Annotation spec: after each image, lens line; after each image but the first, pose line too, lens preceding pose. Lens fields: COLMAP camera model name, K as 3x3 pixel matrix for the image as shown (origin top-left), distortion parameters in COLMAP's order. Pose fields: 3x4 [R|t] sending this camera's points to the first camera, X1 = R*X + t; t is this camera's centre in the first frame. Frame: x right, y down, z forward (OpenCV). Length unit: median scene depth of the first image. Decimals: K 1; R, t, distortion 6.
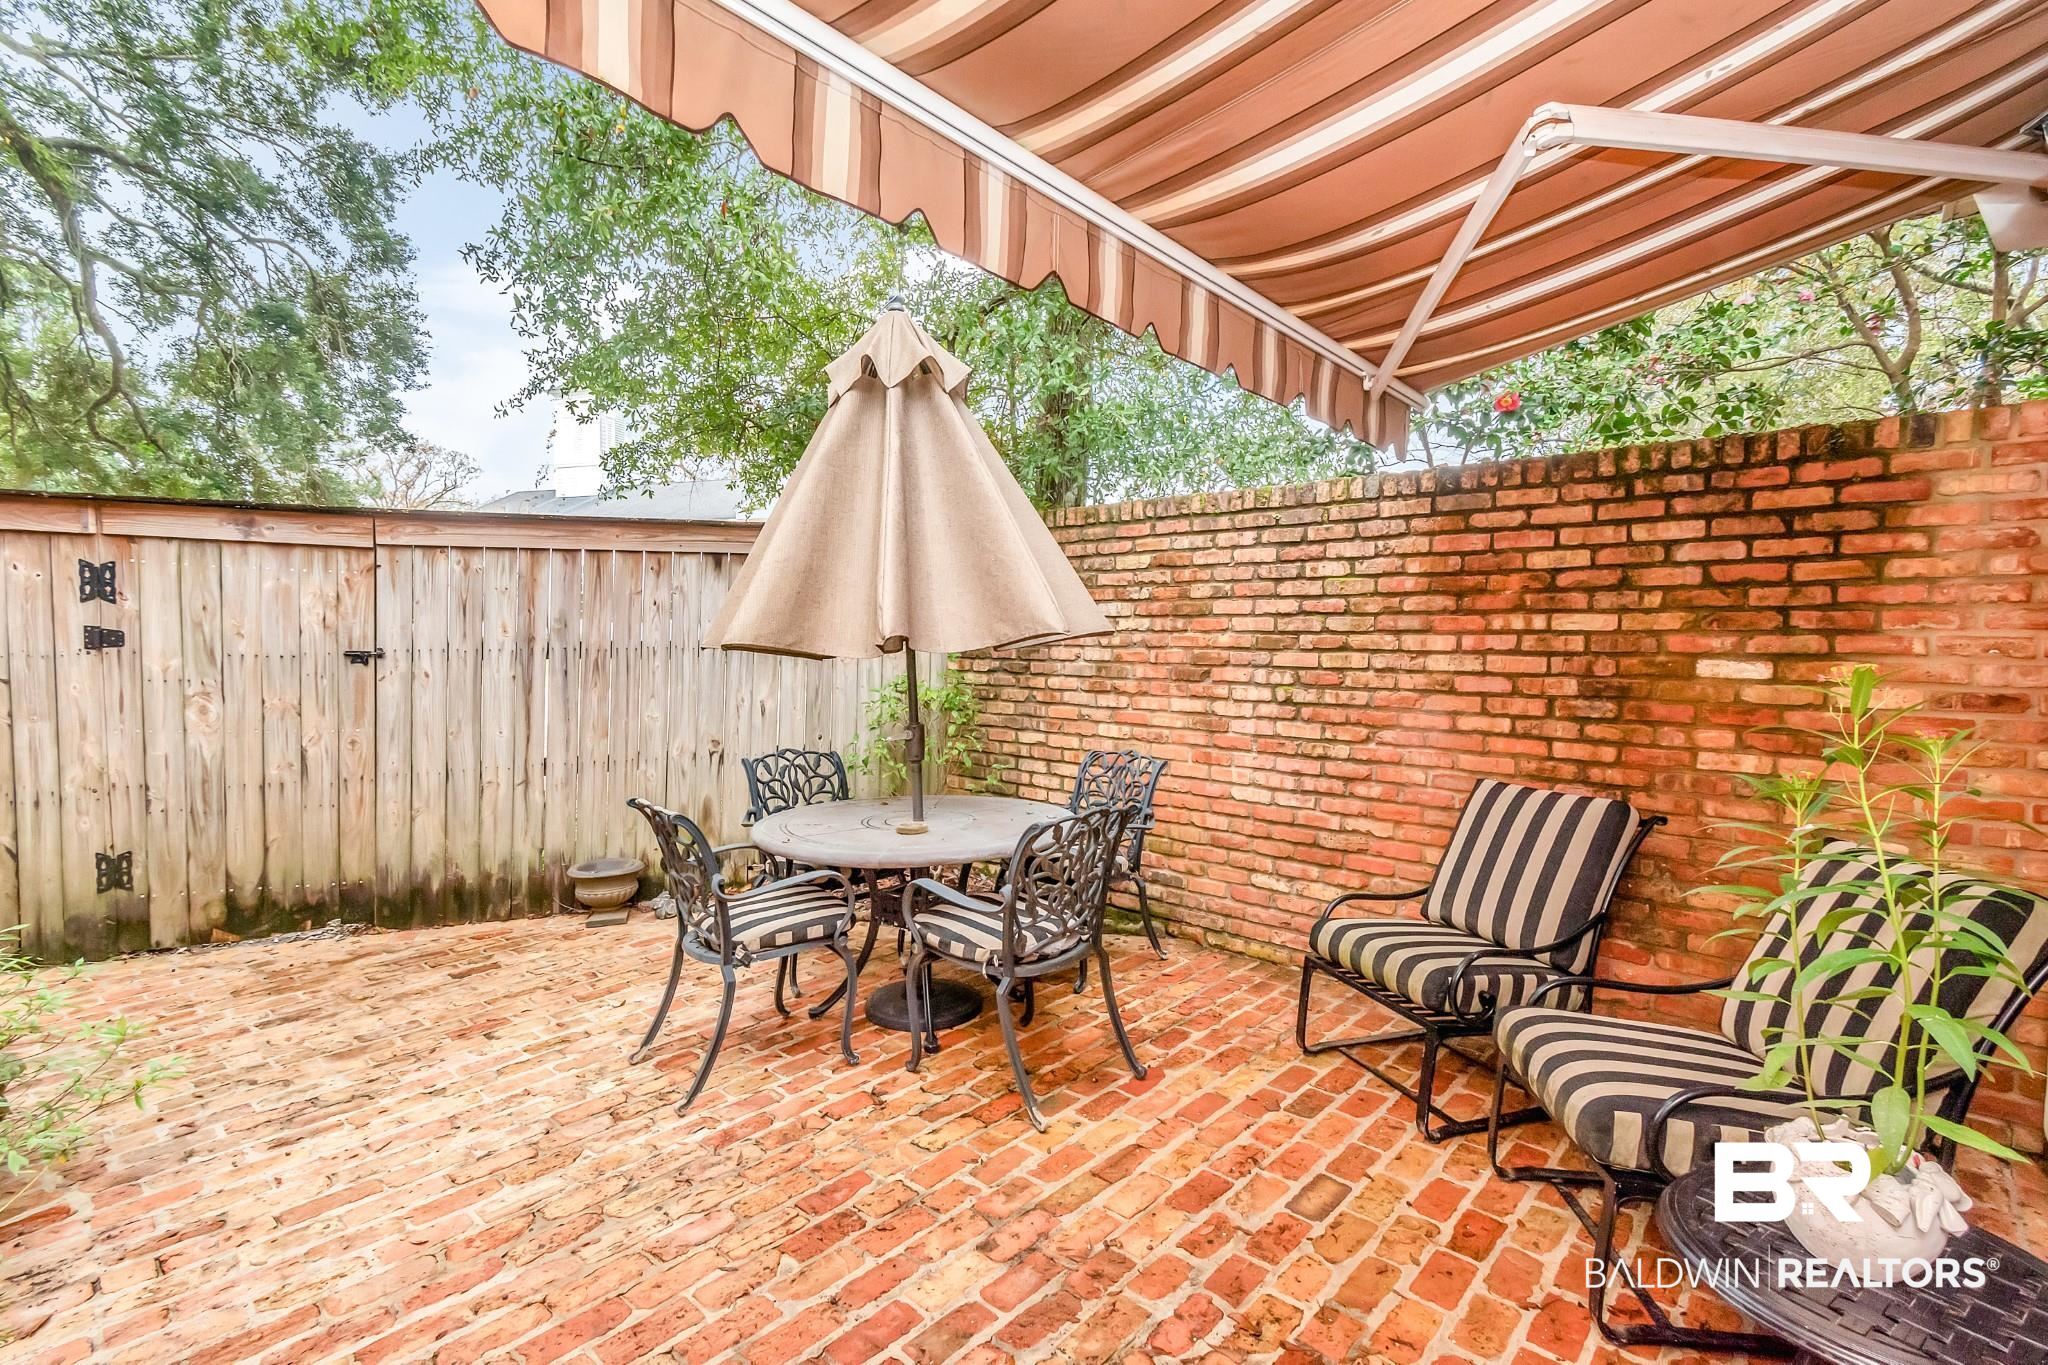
lens RADIAL K [[934.5, 0, 1024.0], [0, 934.5, 682.5], [0, 0, 1]] dist [0.000212, -0.000113]
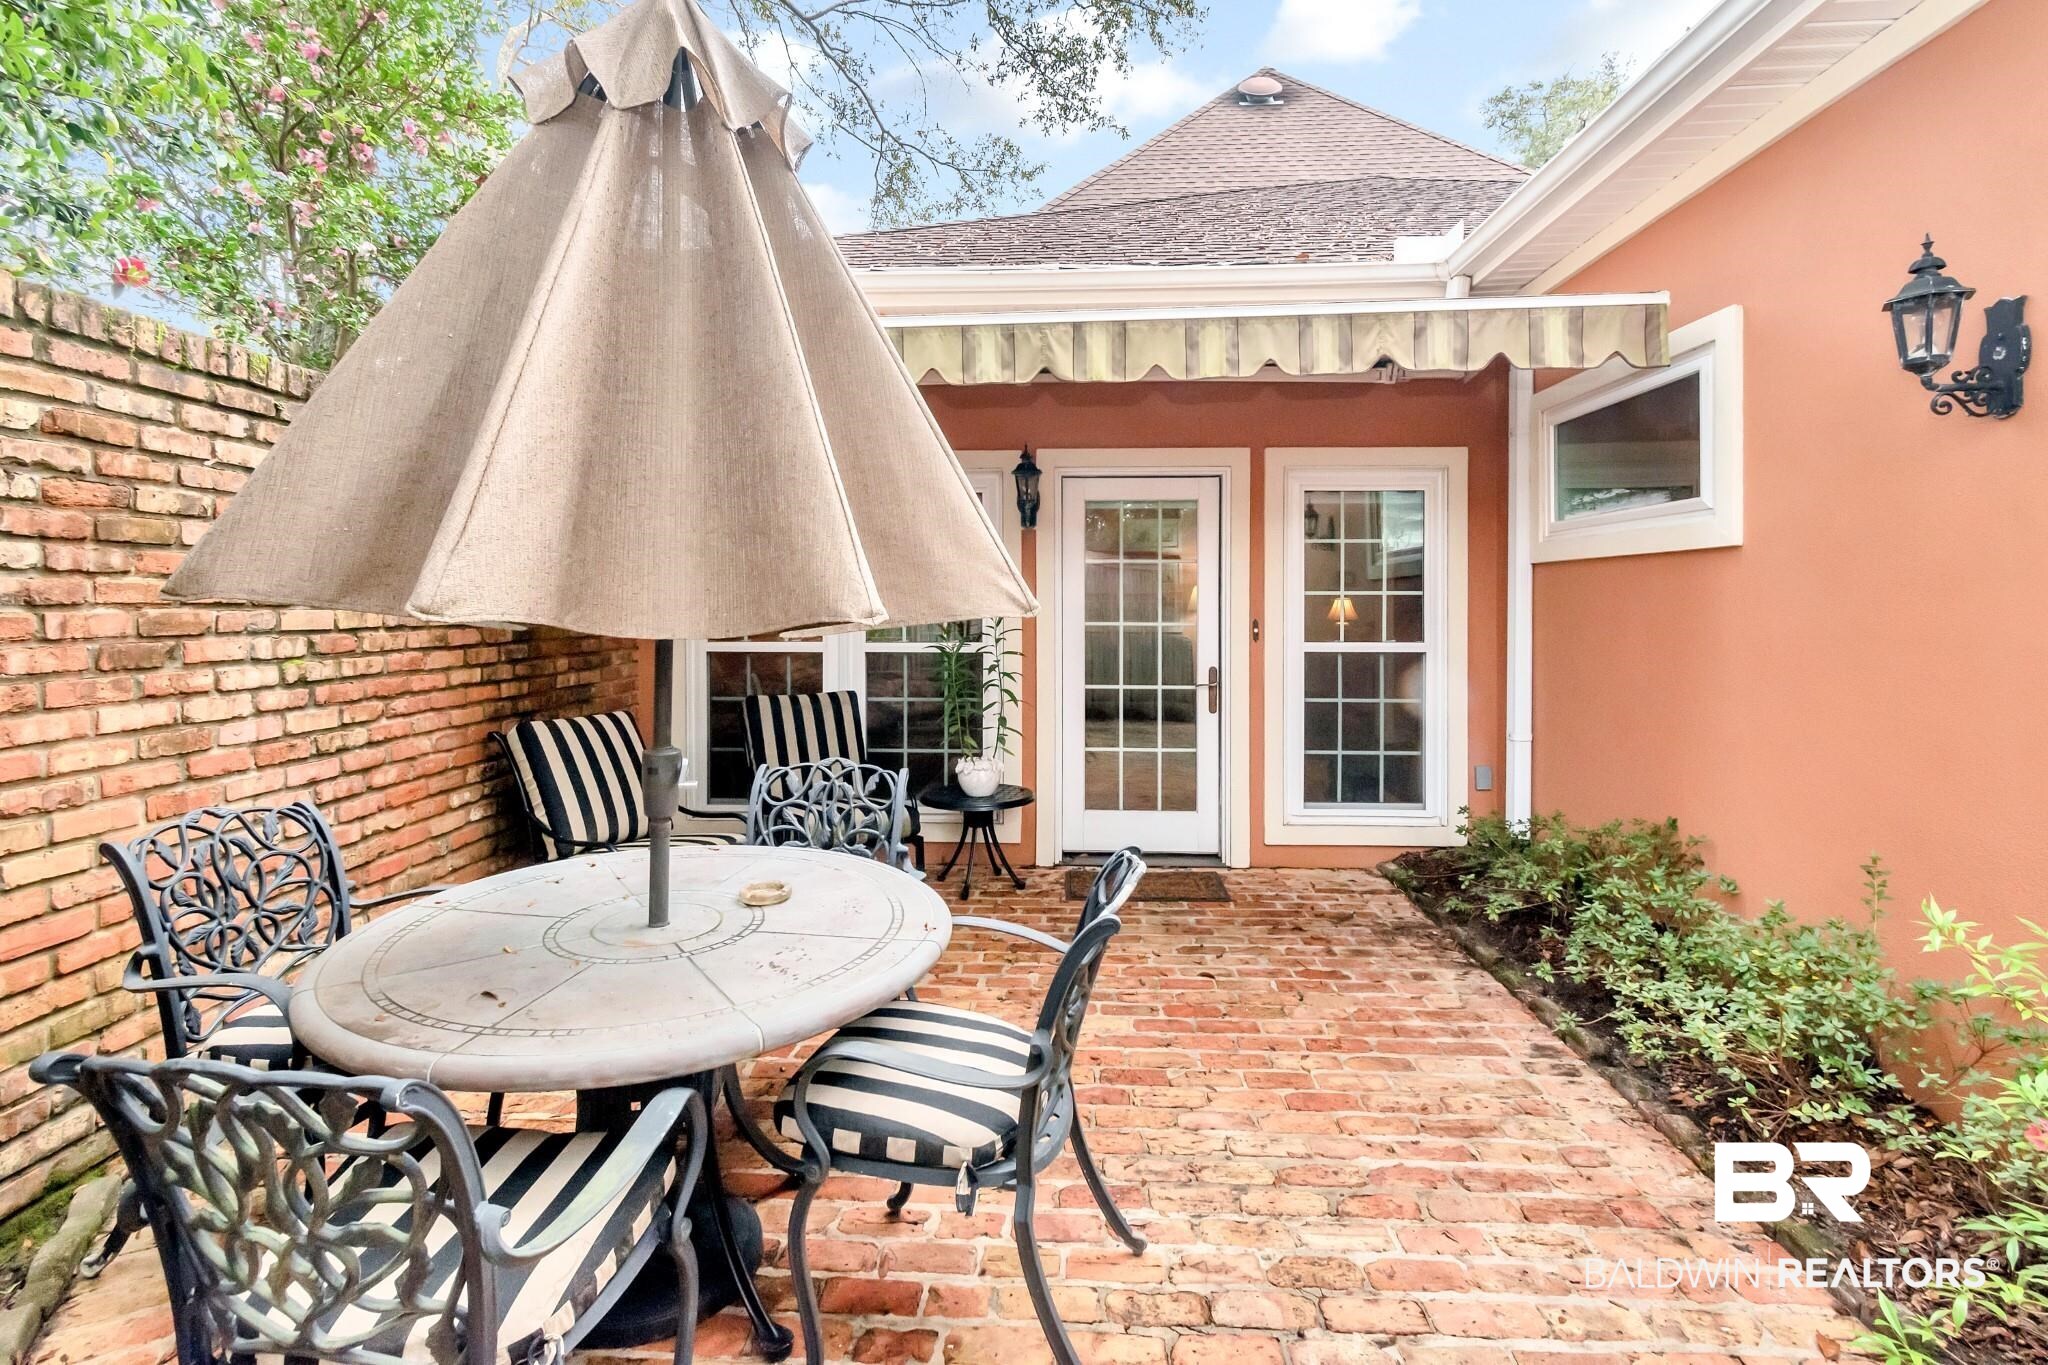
lens RADIAL K [[959.0, 0, 1033.8], [0, 959.0, 605.3], [0, 0, 1]] dist [0.001453, -0.000594]
pose [[-0.645342, -0.014919, 0.763748, -0.567345], [0.022953, 0.998979, 0.038909, -0.047707], [-0.763549, 0.042640, -0.644341, 0.983535]]
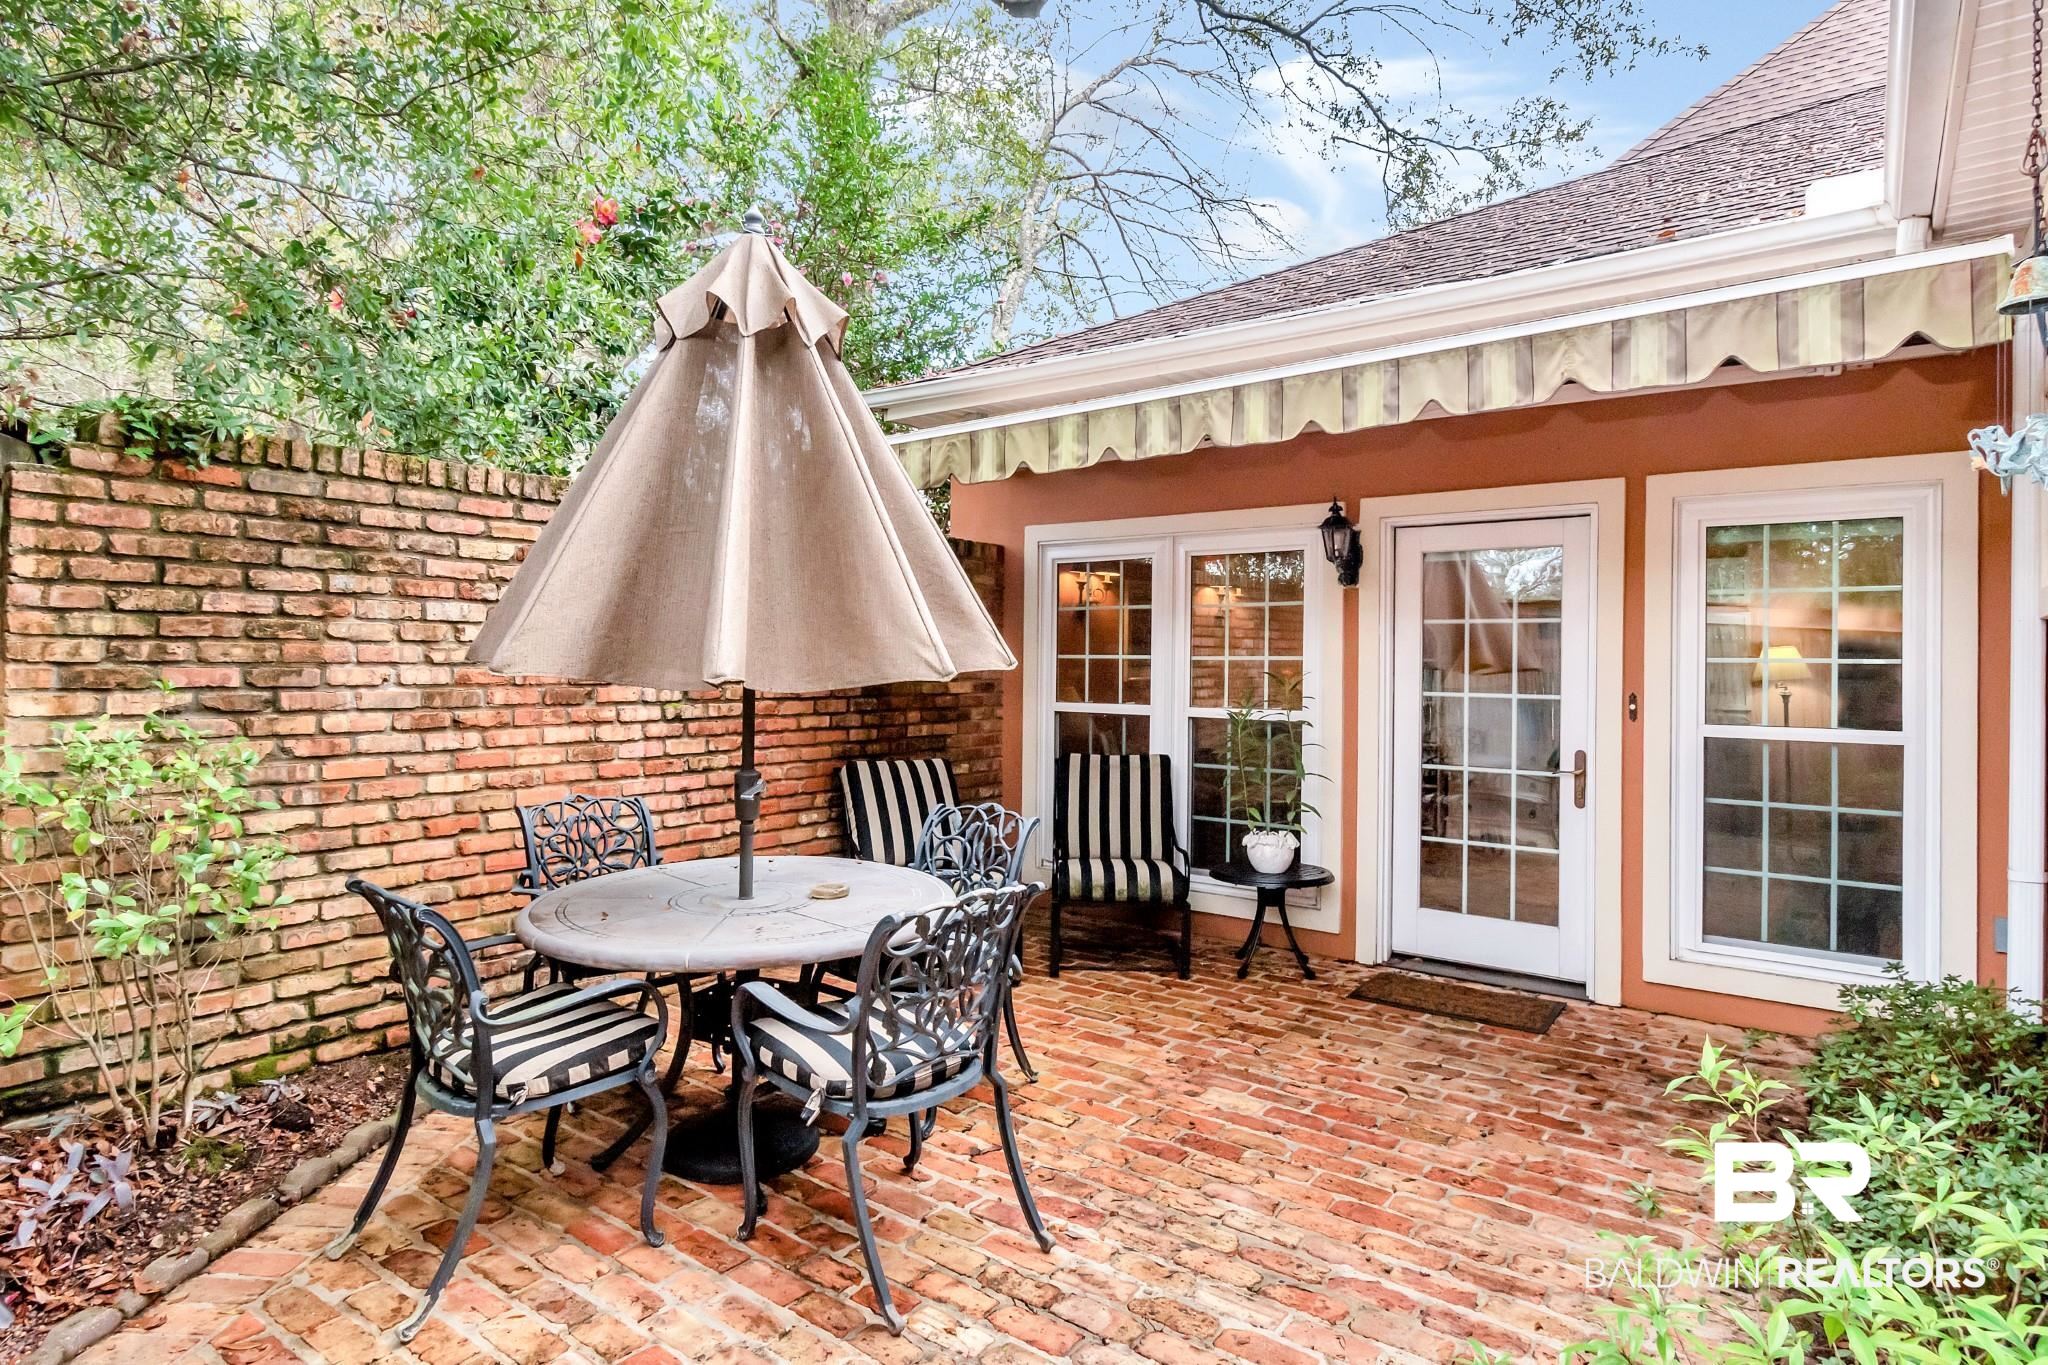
lens RADIAL K [[1119.5, 0, 1030.1], [0, 1119.5, 637.4], [0, 0, 1]] dist [0.000326, -0.001572]
pose [[-0.102226, 0.006934, 0.994737, -0.867601], [0.030082, 0.999540, -0.003876, -0.045796], [-0.994306, 0.029527, -0.102388, 0.709361]]
